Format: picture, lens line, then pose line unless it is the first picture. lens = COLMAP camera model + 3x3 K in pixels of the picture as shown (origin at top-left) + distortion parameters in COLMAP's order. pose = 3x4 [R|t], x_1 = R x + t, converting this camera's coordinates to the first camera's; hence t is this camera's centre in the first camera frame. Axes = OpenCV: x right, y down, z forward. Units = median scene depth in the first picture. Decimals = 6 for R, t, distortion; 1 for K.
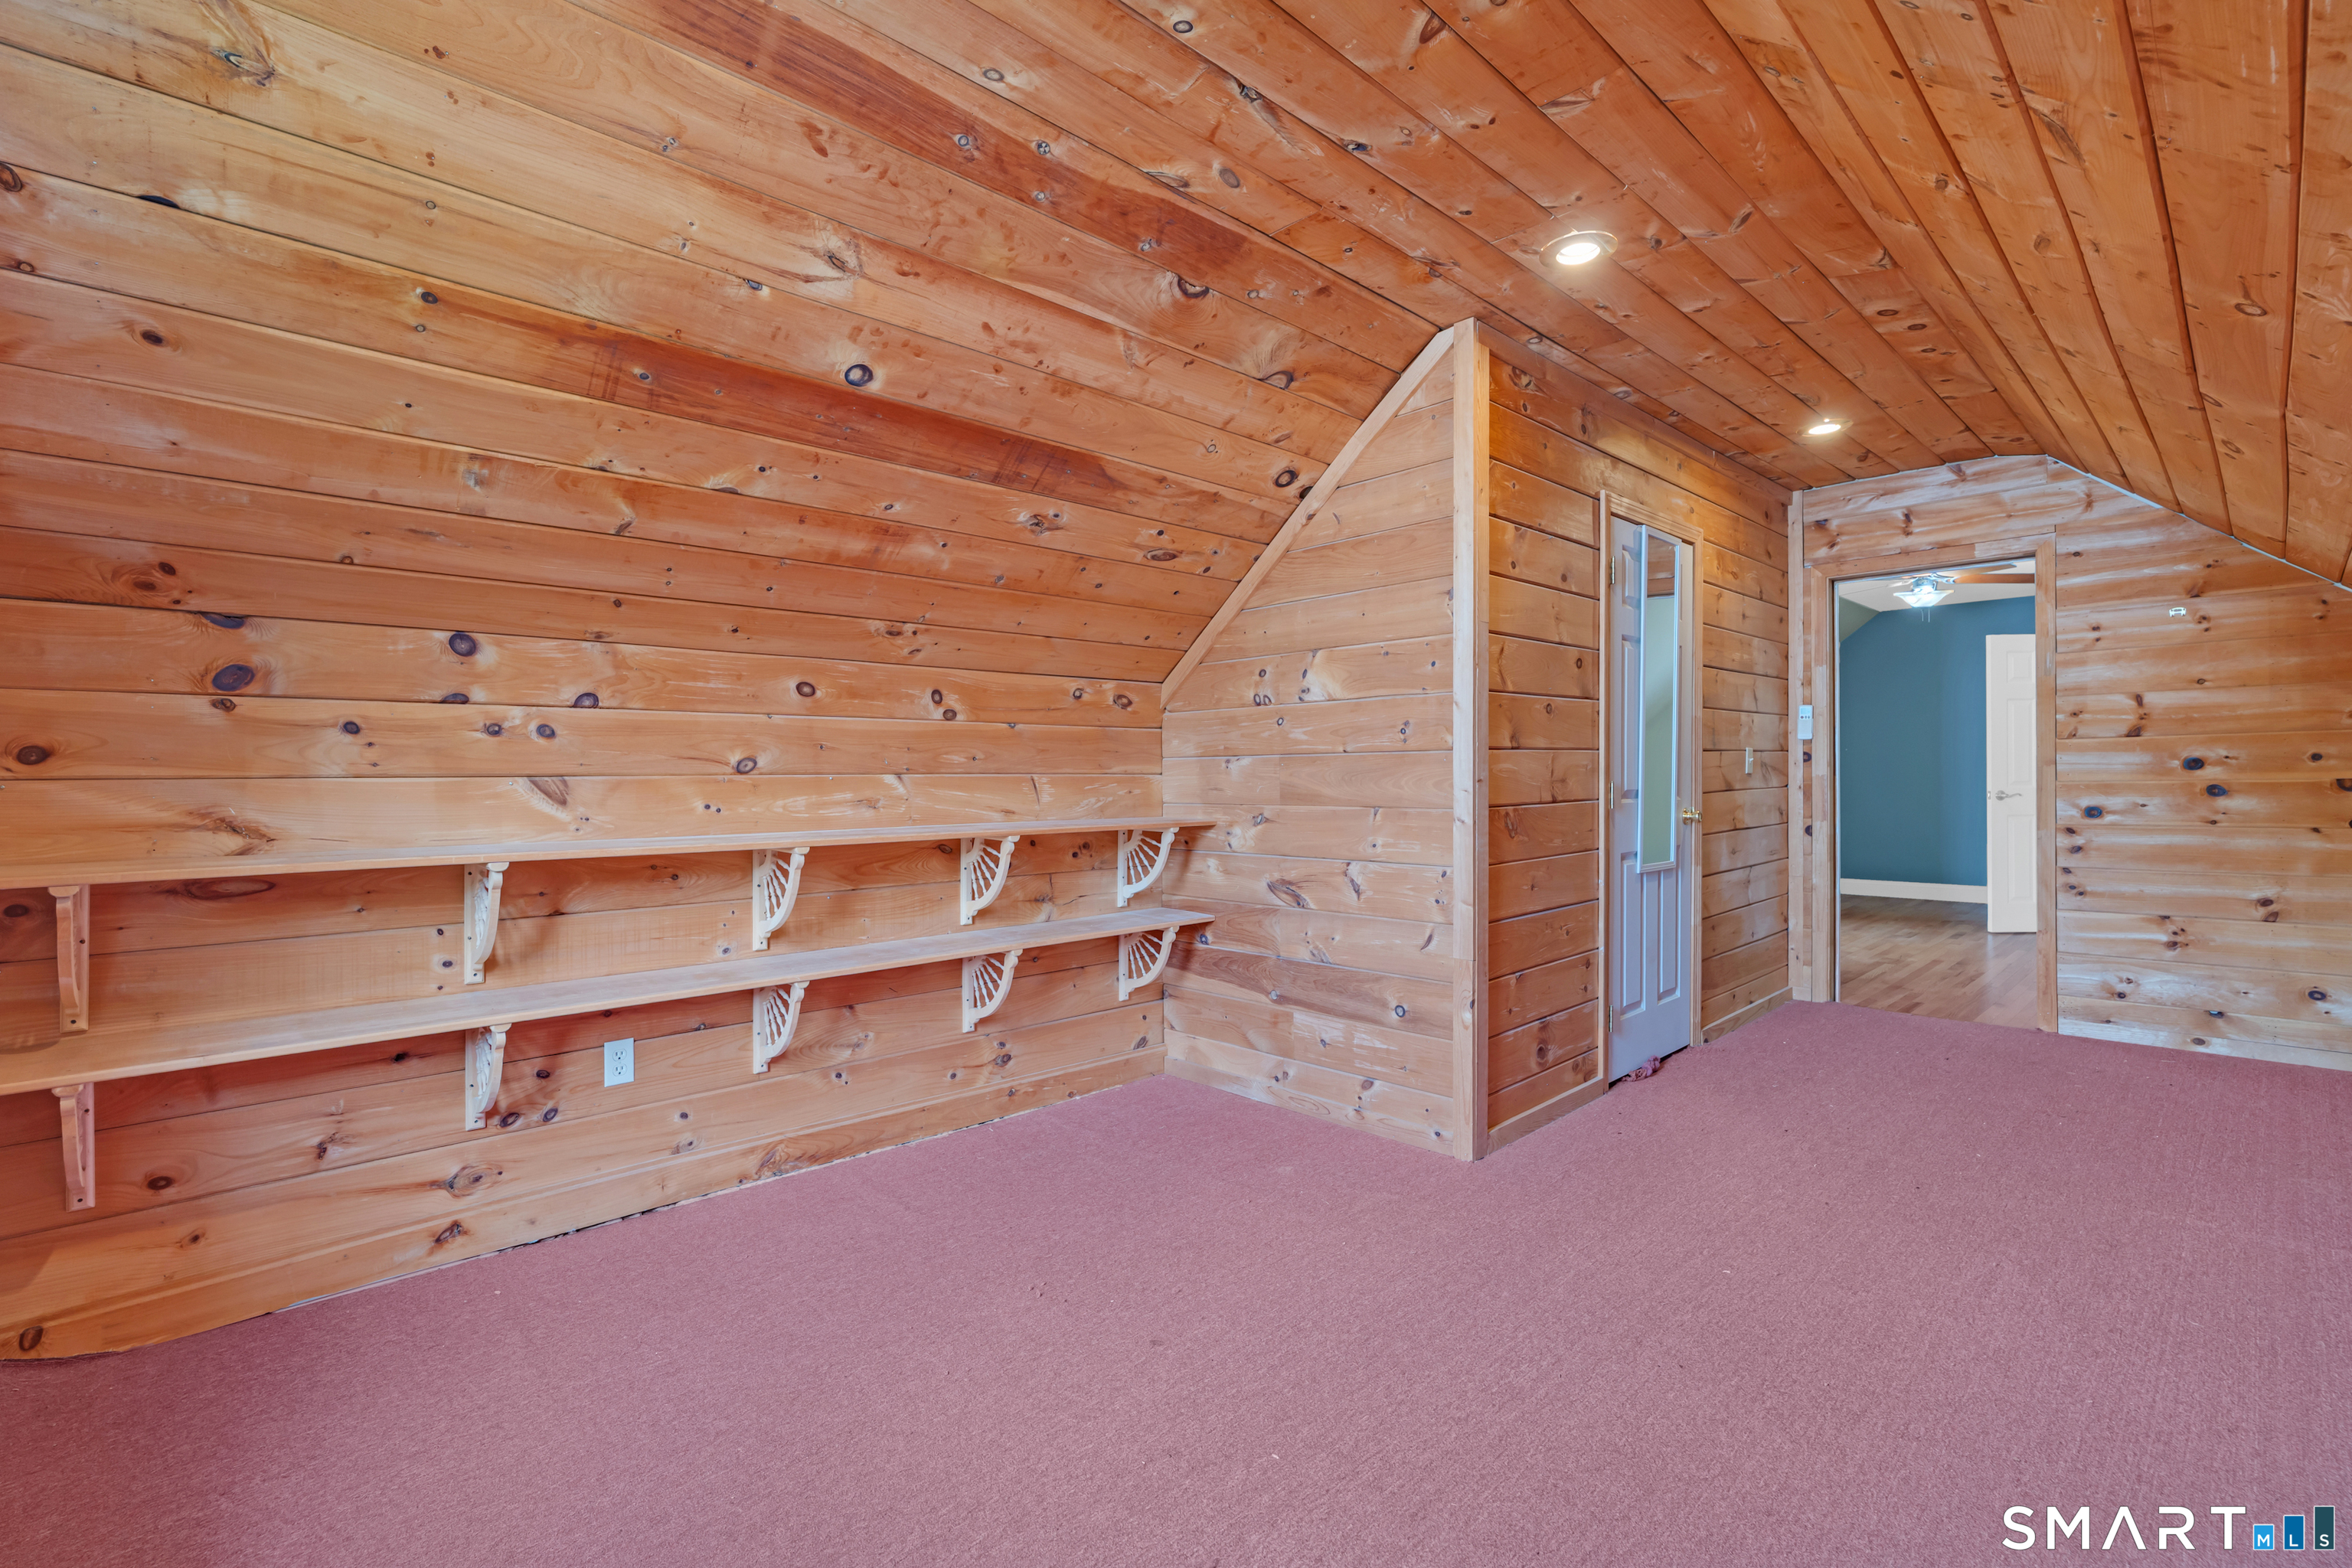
lens RADIAL K [[1048.3, 0, 1171.6], [0, 1048.3, 780.6], [0, 0, 1]] dist [-0.003246, -0.000161]
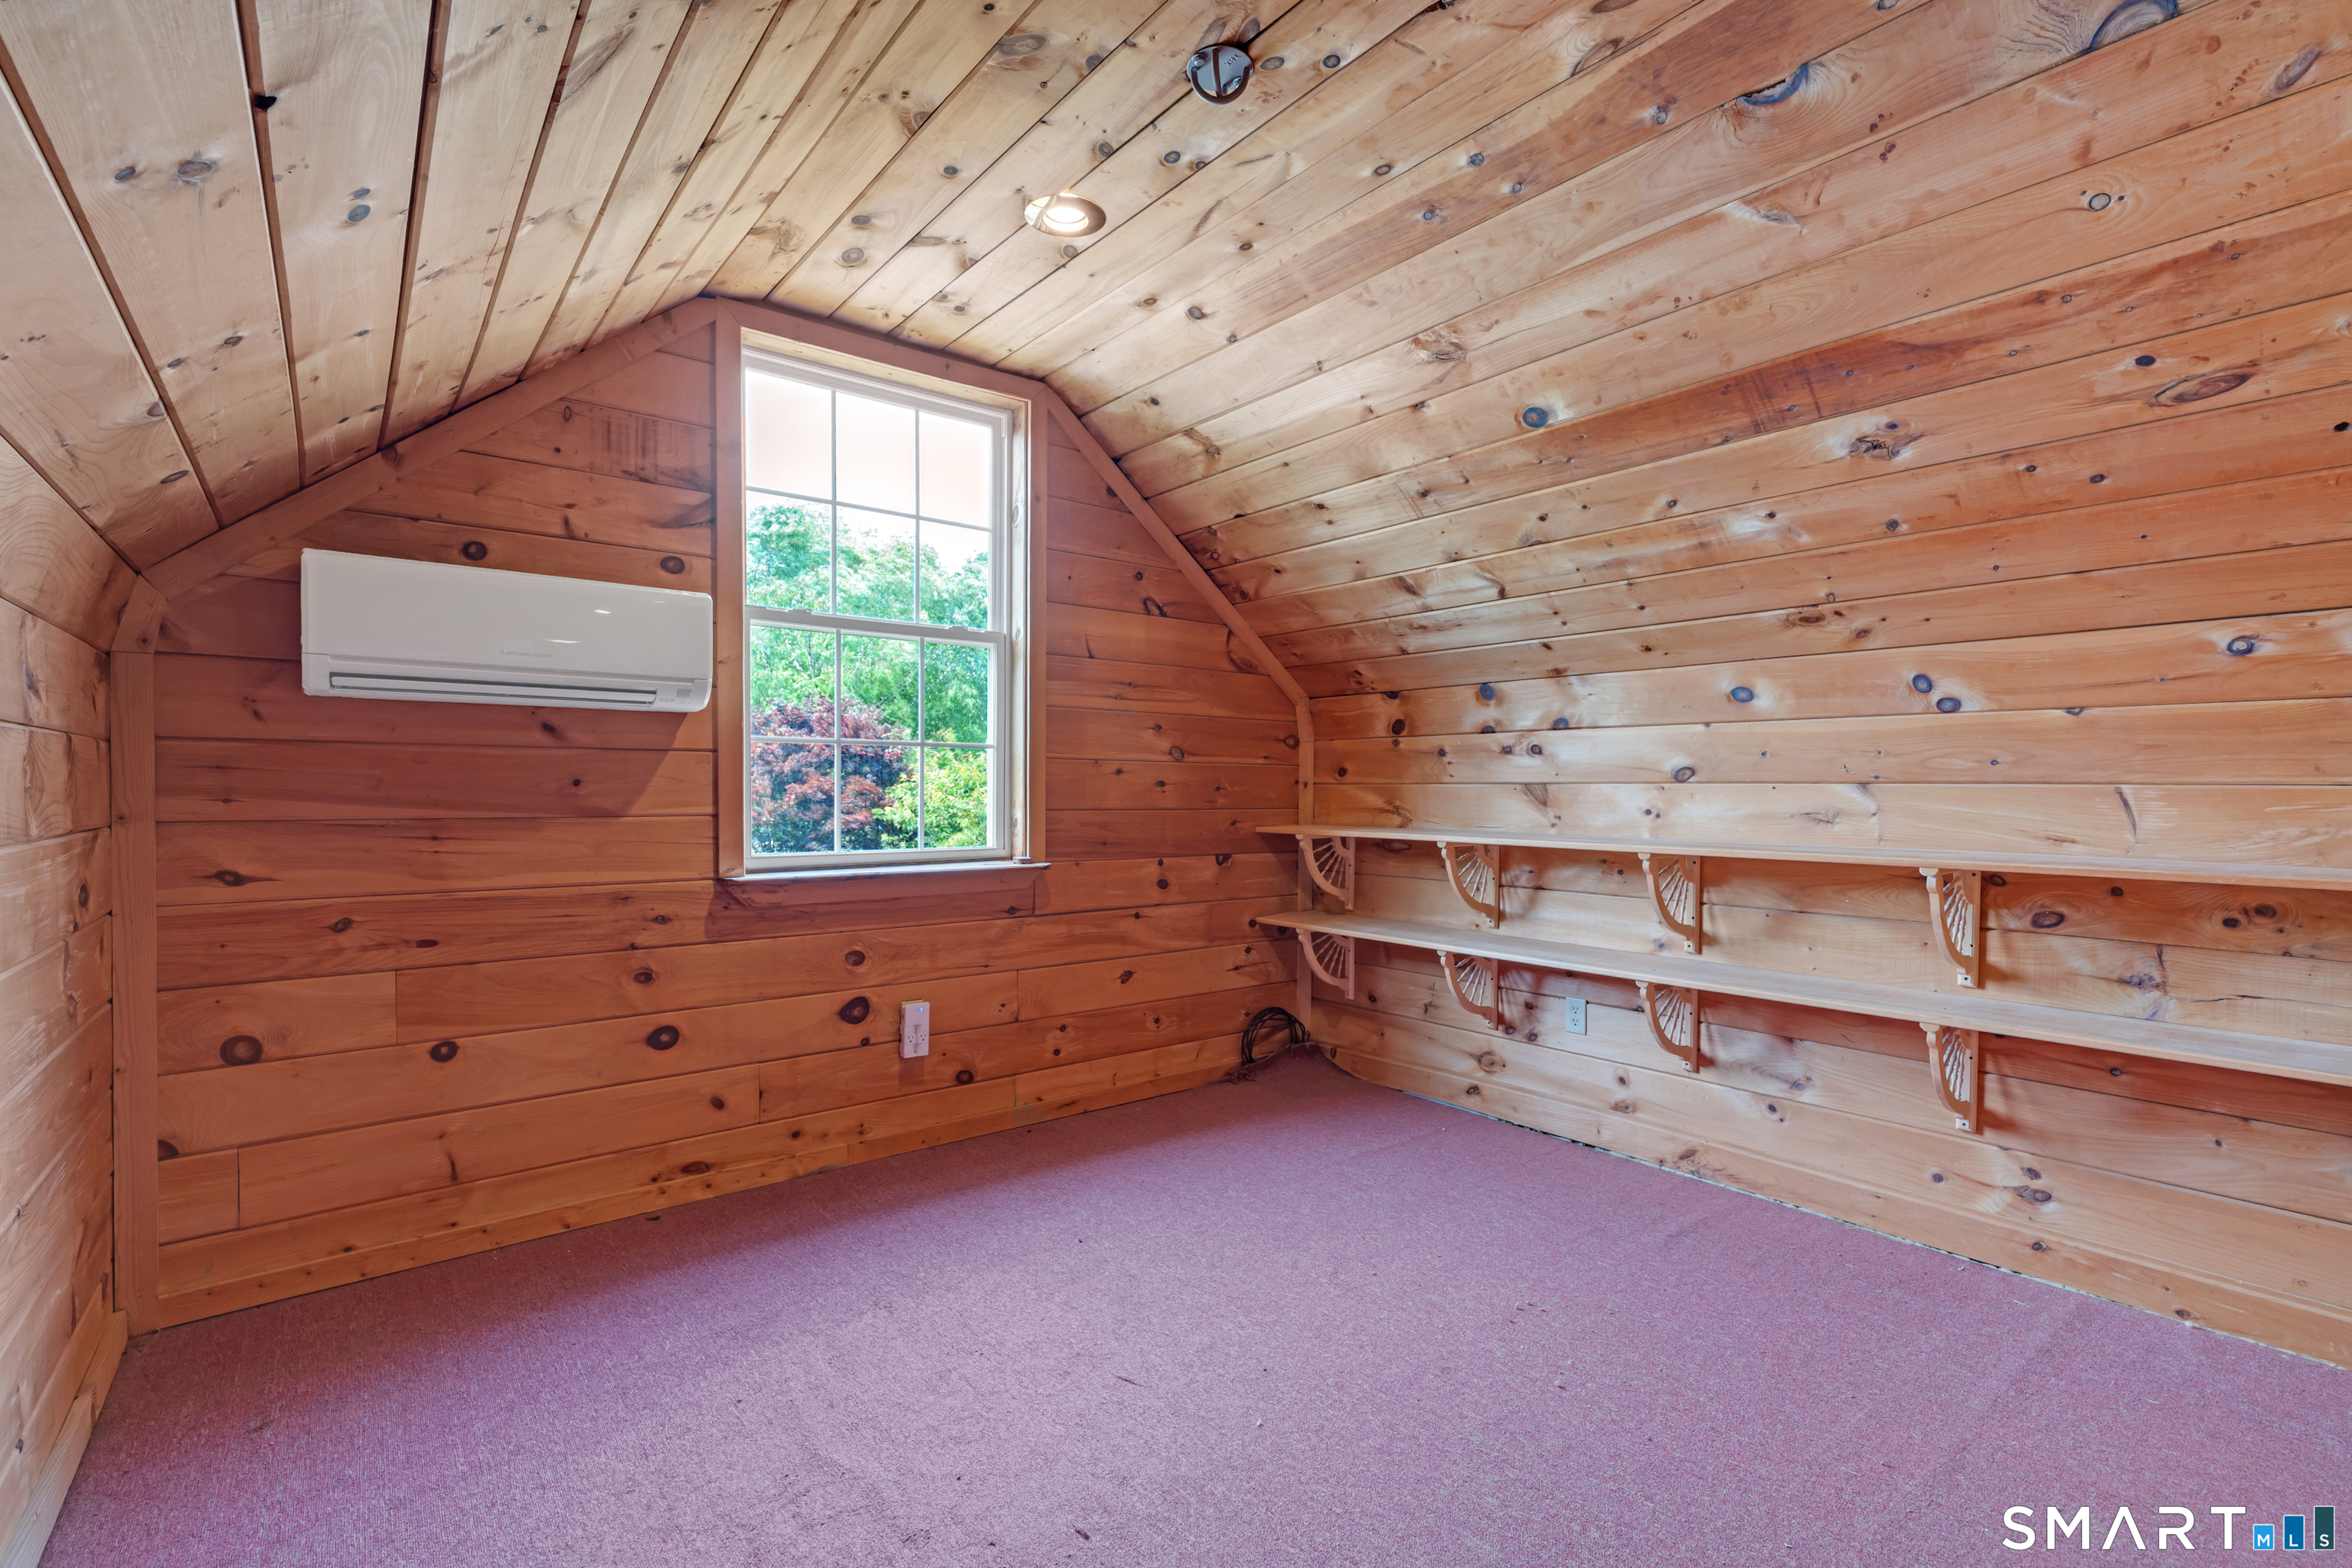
lens RADIAL K [[1031.6, 0, 1181.3], [0, 1031.6, 819.2], [0, 0, 1]] dist [-0.001938, -0.000221]
pose [[-0.076763, 0.038251, -0.996315, 0.636199], [-0.008212, 0.999206, 0.038995, -0.005712], [0.997016, 0.011175, -0.076388, 0.560117]]
